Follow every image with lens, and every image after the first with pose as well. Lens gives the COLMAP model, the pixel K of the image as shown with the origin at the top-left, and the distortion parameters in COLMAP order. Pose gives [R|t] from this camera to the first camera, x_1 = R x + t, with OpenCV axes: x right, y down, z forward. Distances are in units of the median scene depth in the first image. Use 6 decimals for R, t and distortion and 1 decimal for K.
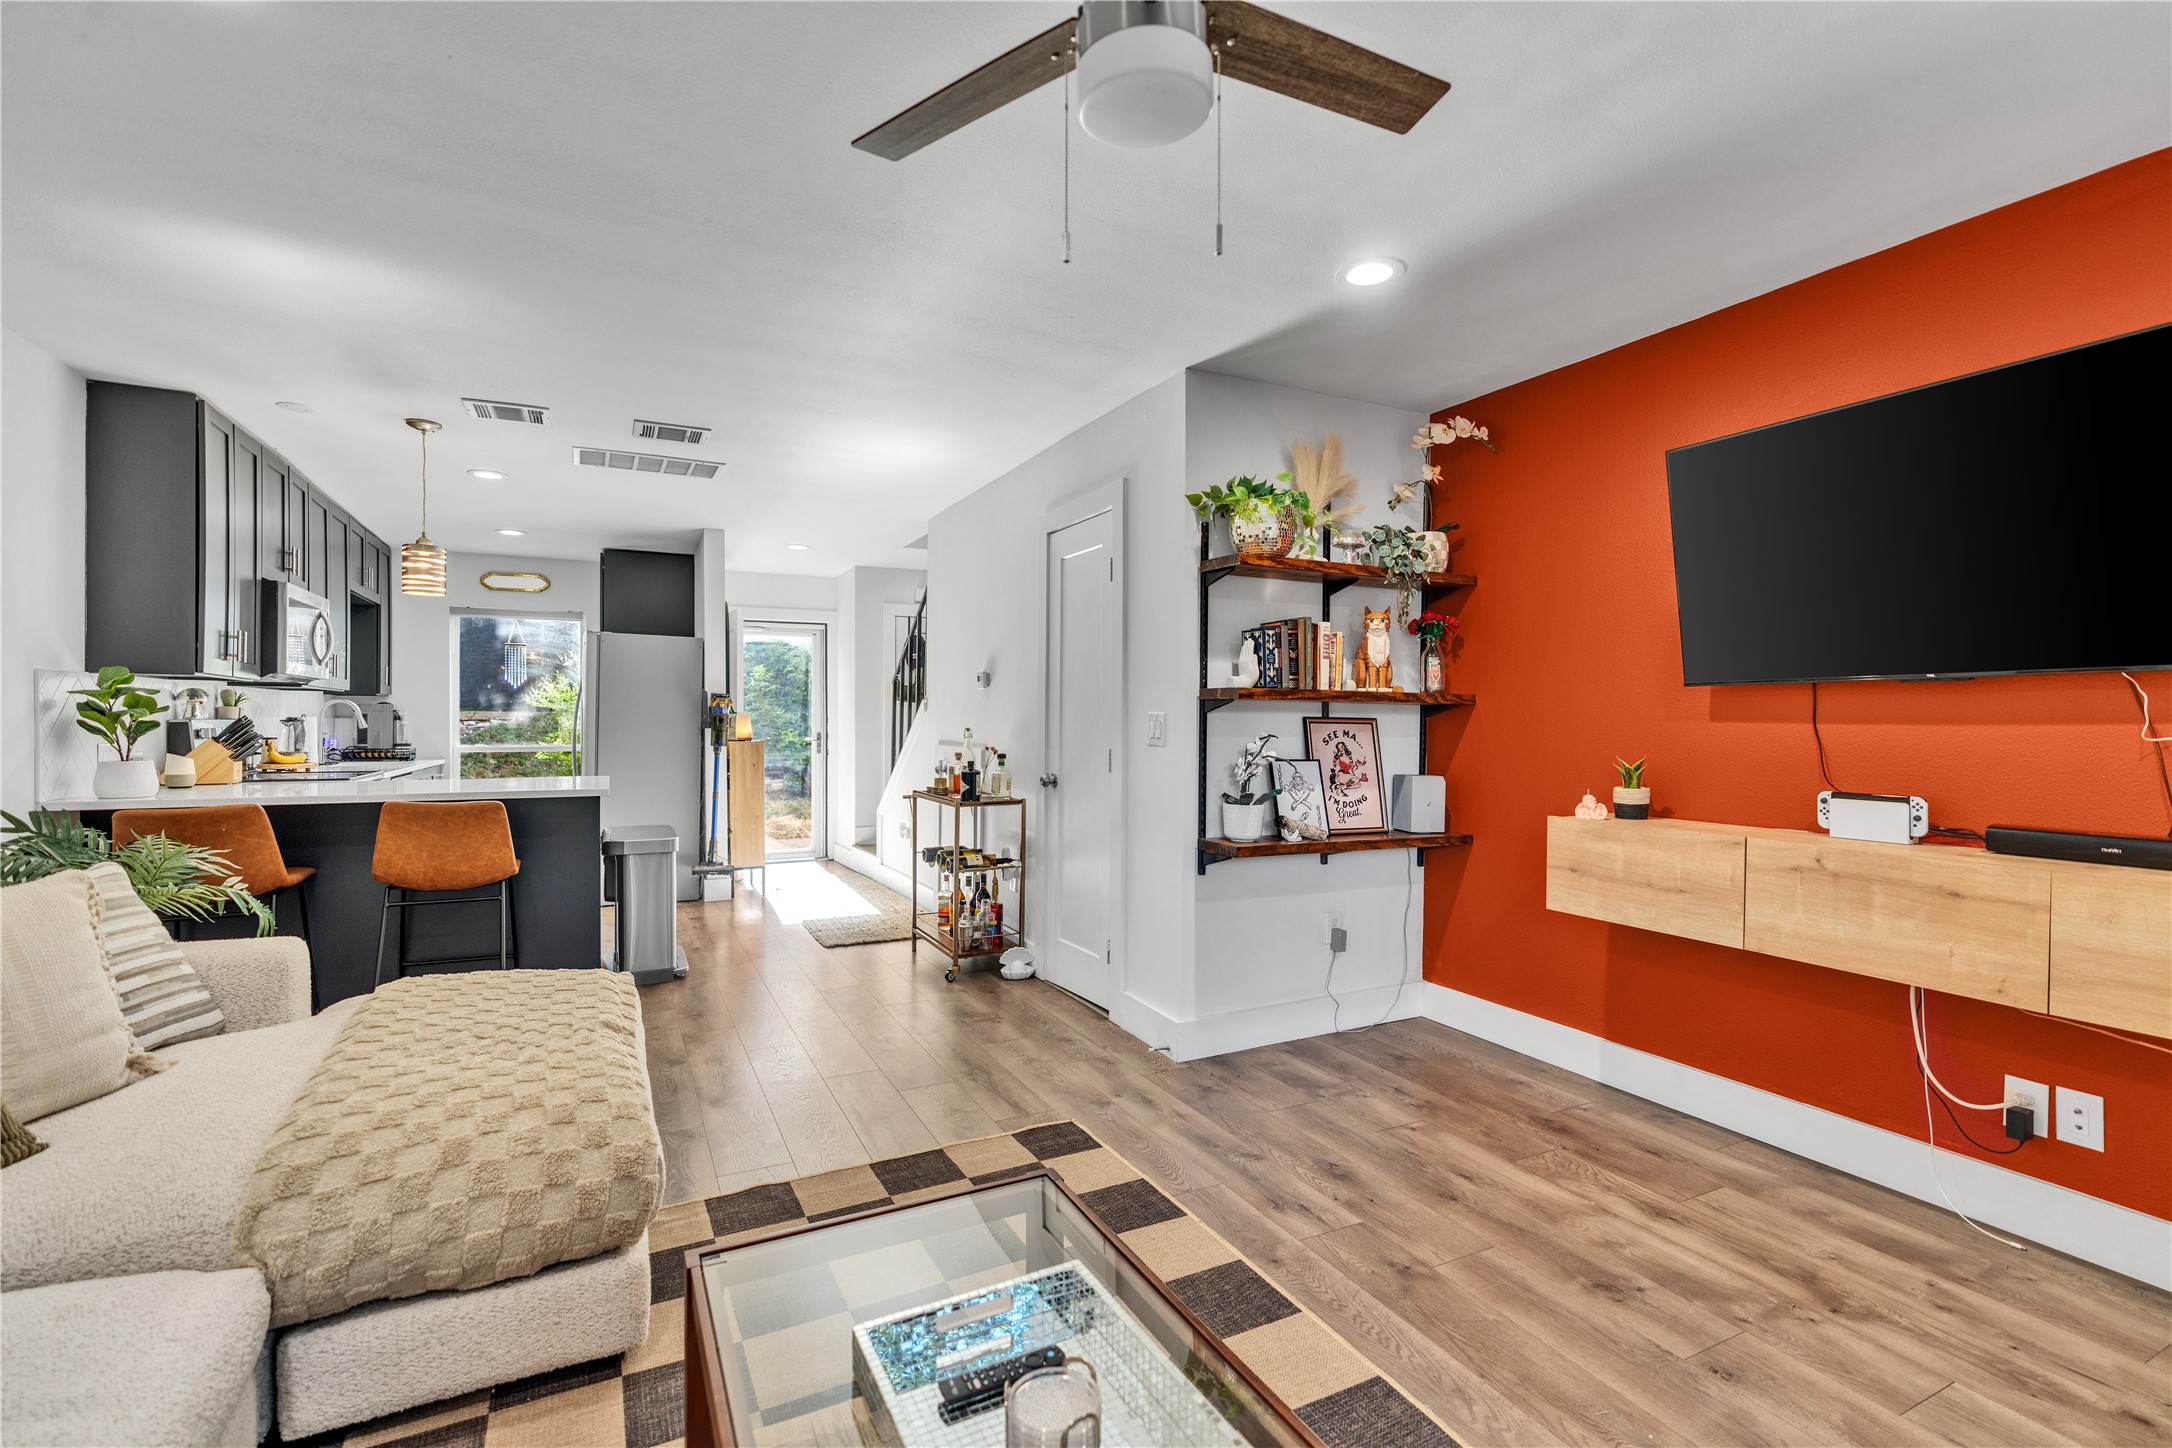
lens RADIAL K [[969.2, 0, 1093.3], [0, 969.2, 725.1], [0, 0, 1]] dist [-0.010181, 0.001481]
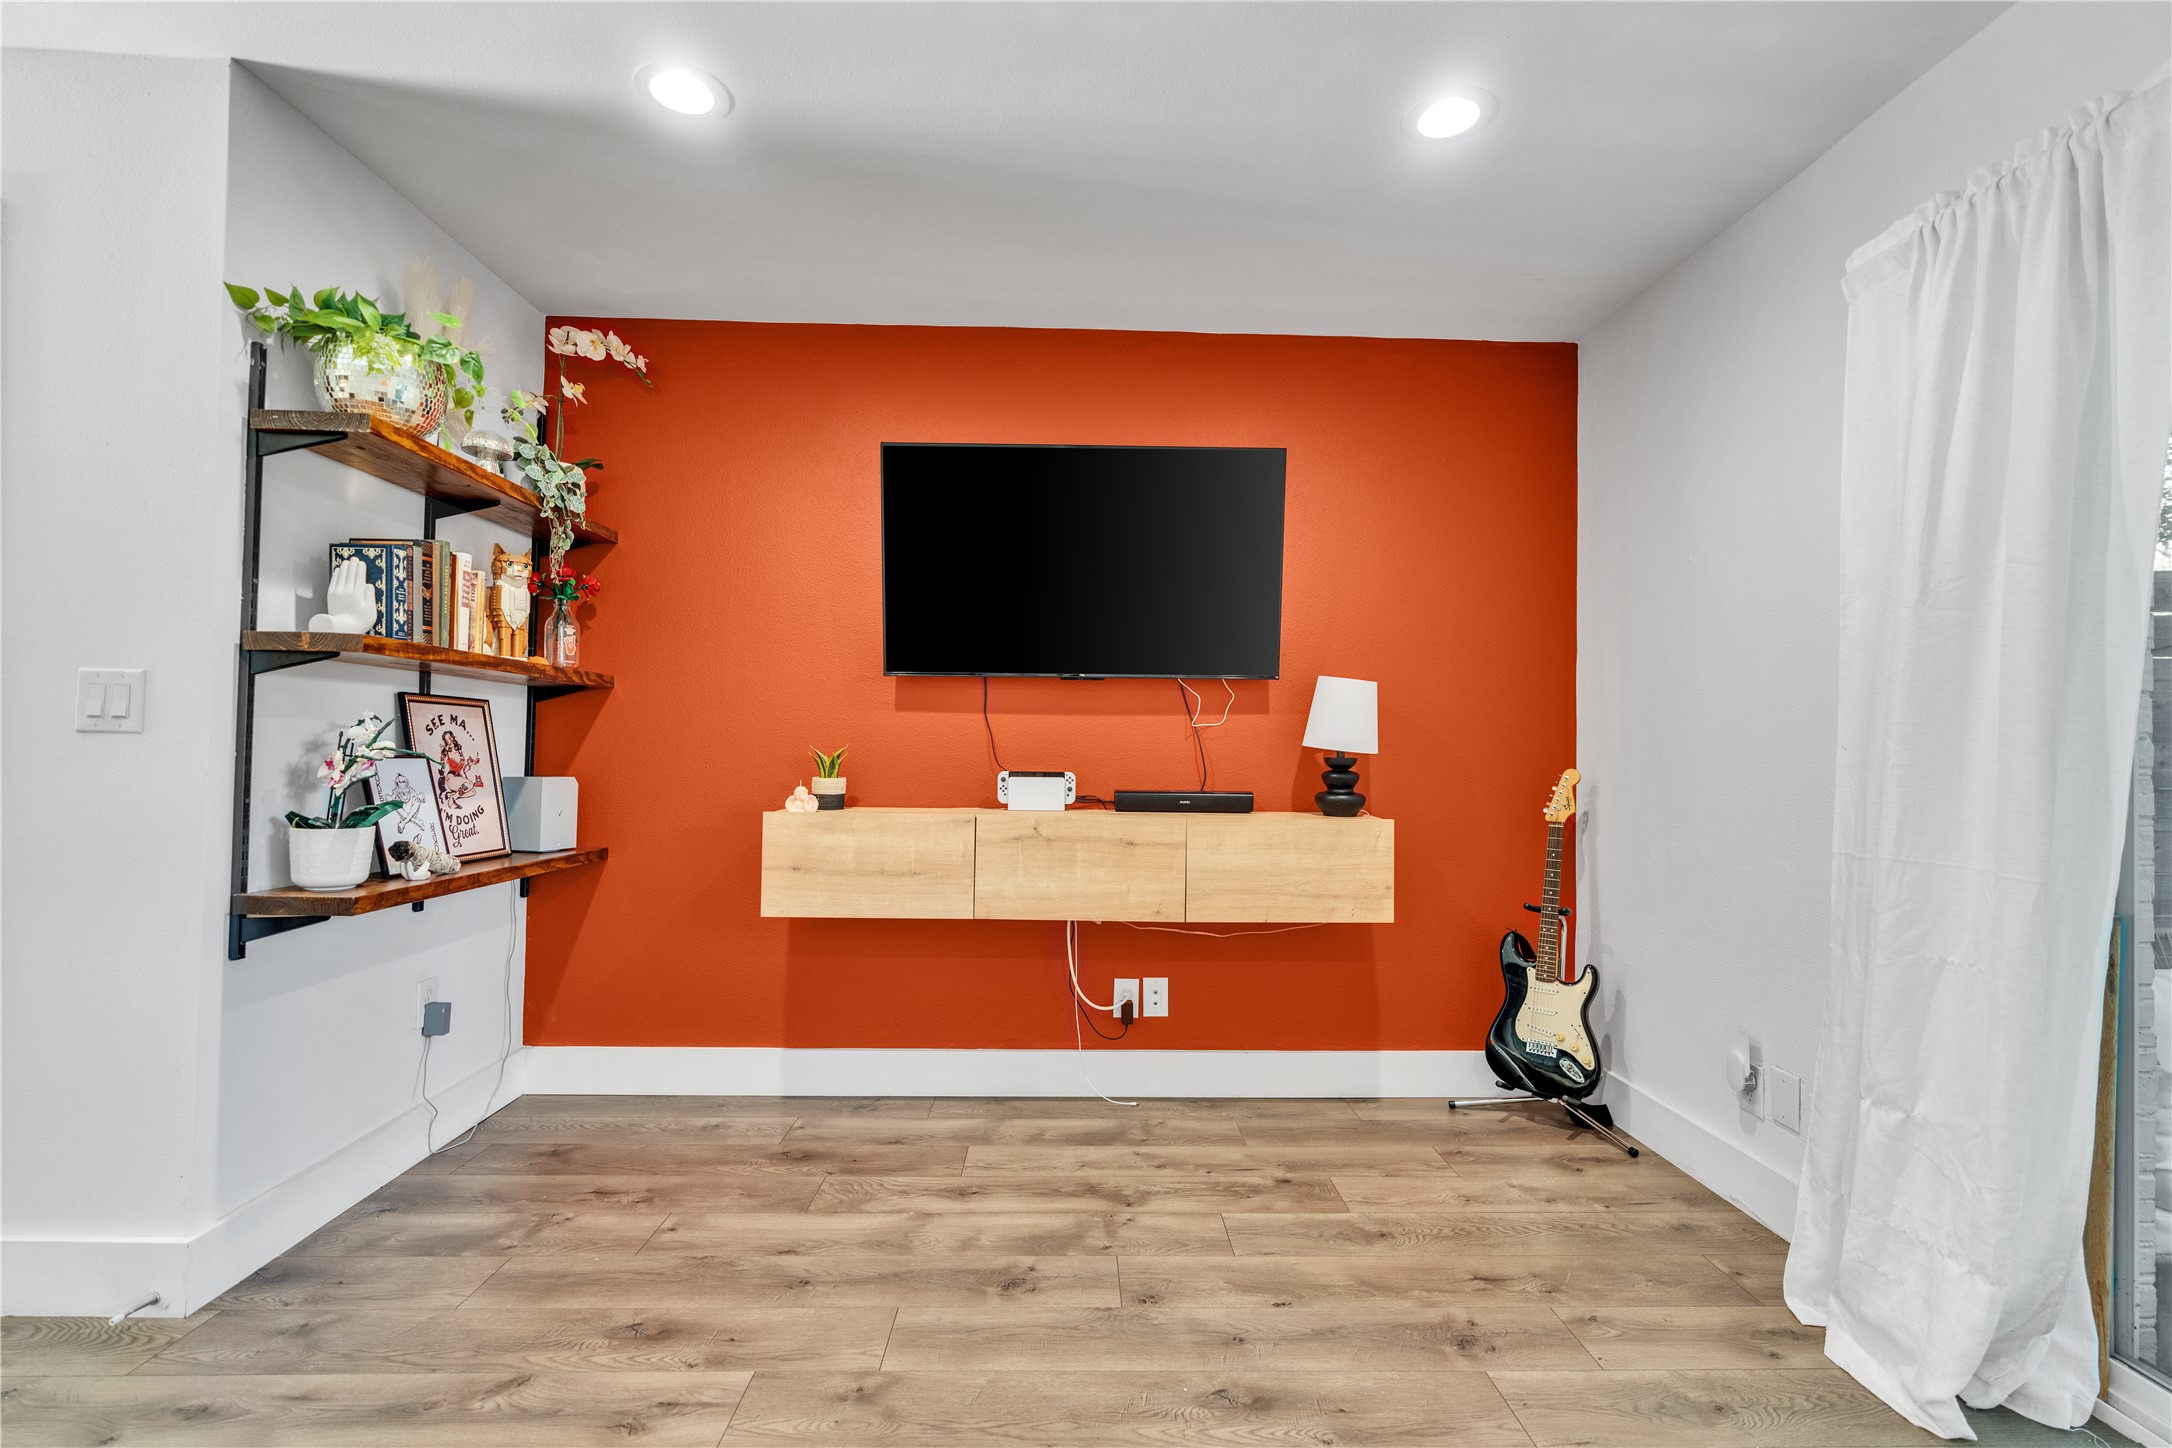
lens RADIAL K [[969.2, 0, 1087.9], [0, 969.2, 725.4], [0, 0, 1]] dist [-0.010181, 0.001481]
pose [[0.420085, 0.020053, 0.907263, -0.196749], [-0.003991, 0.999787, -0.020249, 0.028132], [-0.907476, 0.004885, 0.420076, 0.321460]]
